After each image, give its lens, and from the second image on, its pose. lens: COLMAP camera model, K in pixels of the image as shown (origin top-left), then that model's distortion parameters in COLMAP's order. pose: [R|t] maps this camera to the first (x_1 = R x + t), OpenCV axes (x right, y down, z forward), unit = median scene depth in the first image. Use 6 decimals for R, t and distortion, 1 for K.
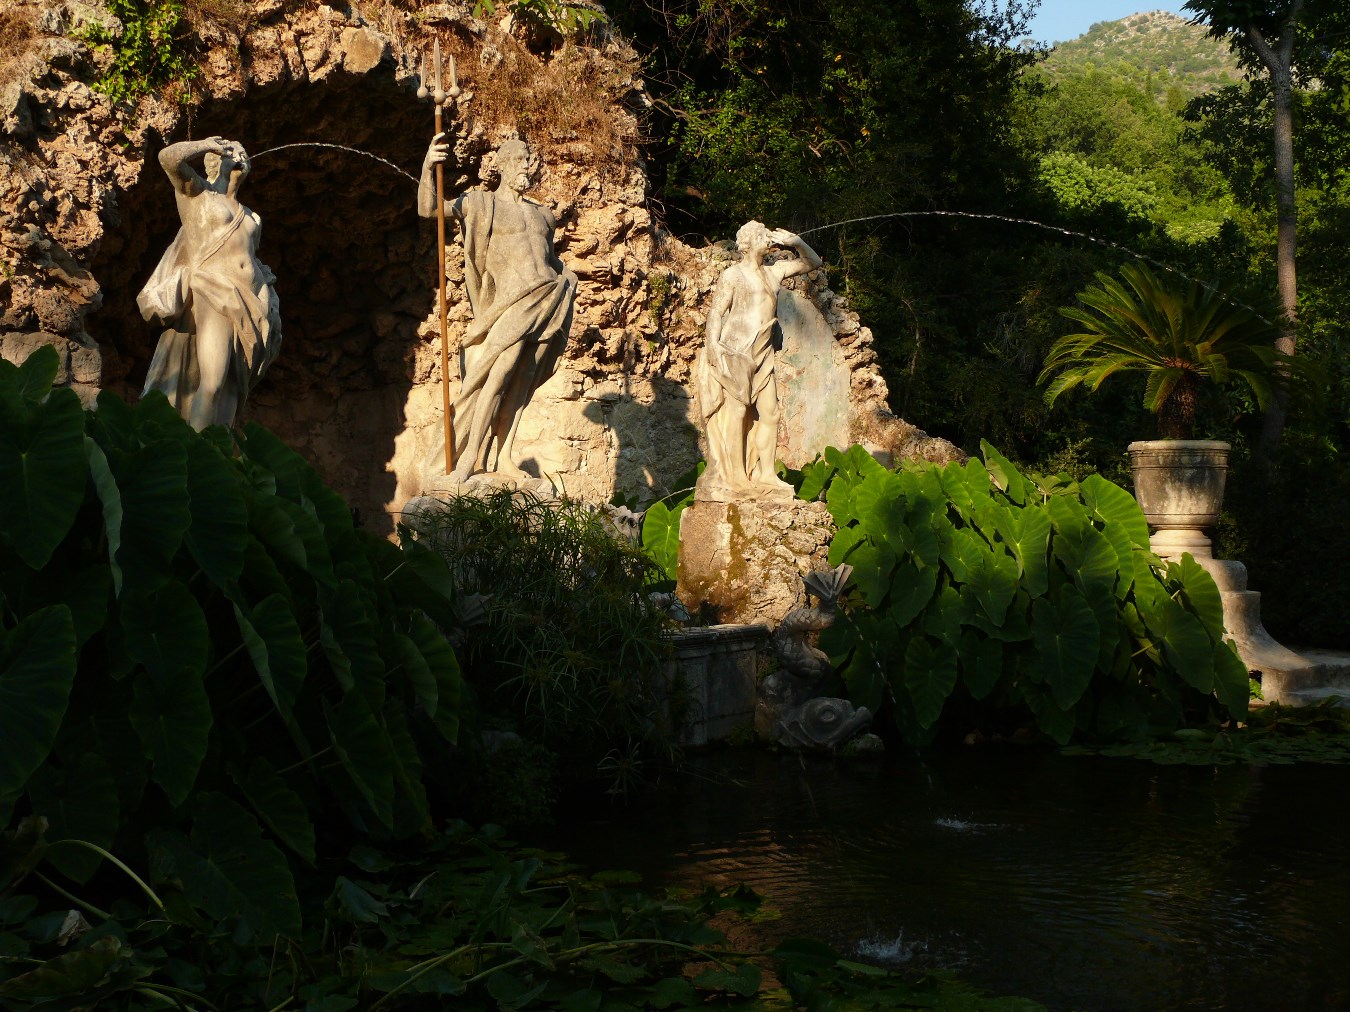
lens RADIAL K [[1563.1, 0, 675.3], [0, 1563.1, 502.1], [0, 0, 1]] dist [-0.068125, 0.000000]
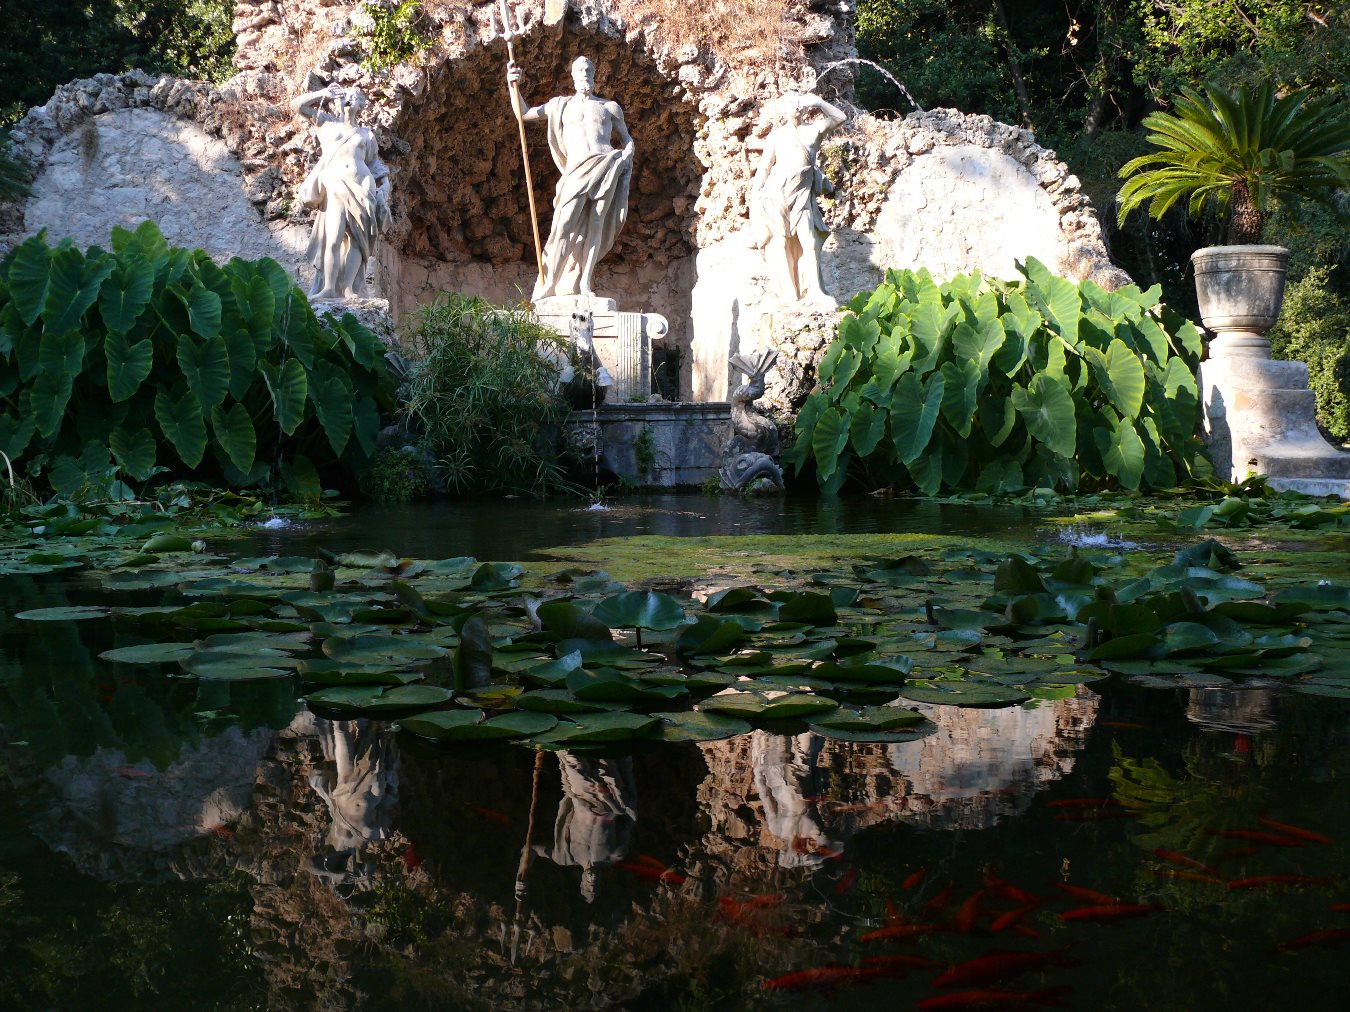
lens RADIAL K [[1356.0, 0, 675.3], [0, 1356.0, 512.9], [0, 0, 1]] dist [-0.116136, 0.000000]
pose [[0.828550, 0.033525, -0.558910, 0.587818], [0.010719, 0.997073, 0.075698, 0.077706], [0.559812, -0.068710, 0.825766, 0.023382]]
